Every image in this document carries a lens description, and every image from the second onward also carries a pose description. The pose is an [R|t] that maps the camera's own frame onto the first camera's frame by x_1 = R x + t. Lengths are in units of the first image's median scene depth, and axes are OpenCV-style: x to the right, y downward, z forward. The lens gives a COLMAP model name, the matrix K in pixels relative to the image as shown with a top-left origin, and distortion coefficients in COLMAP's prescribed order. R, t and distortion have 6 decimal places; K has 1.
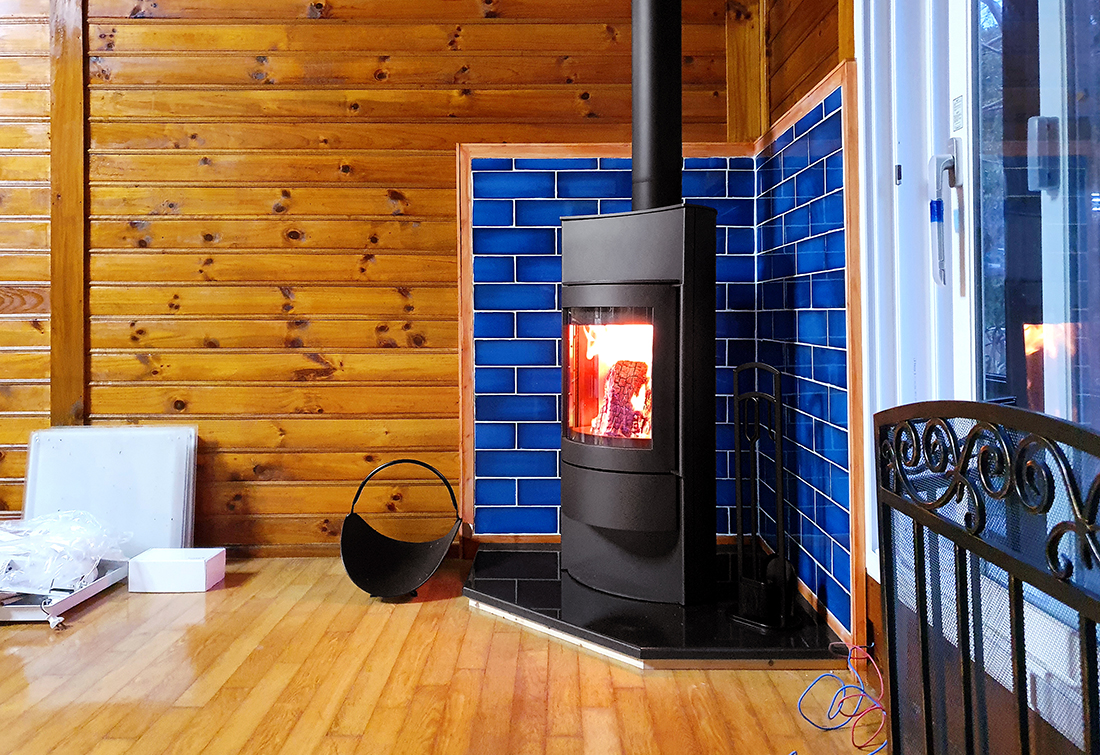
lens RADIAL K [[831.3, 0, 550.0], [0, 831.3, 377.5], [0, 0, 1]] dist [0.024615, -0.007530]
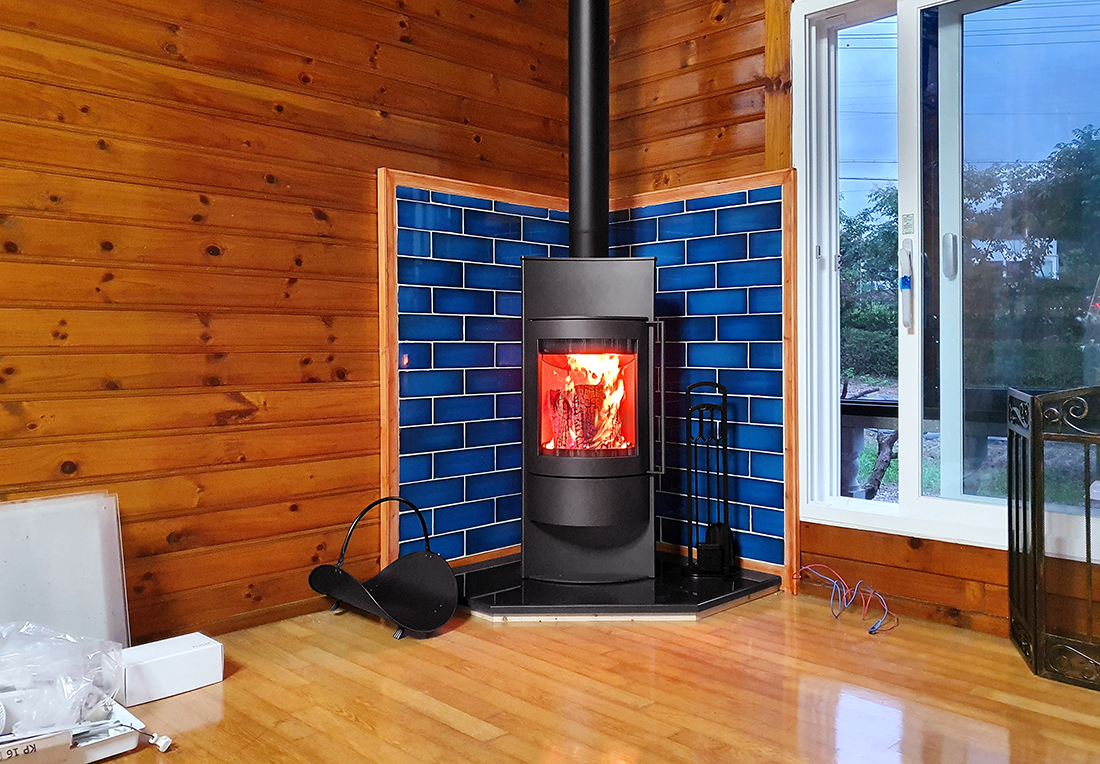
lens RADIAL K [[905.2, 0, 550.7], [0, 905.2, 448.9], [0, 0, 1]] dist [-0.009848, 0.053406]
pose [[0.707075, -0.082191, 0.702346, -0.725121], [0.056769, 0.996614, 0.059476, -0.007906], [-0.704856, -0.002183, 0.709347, 0.119640]]
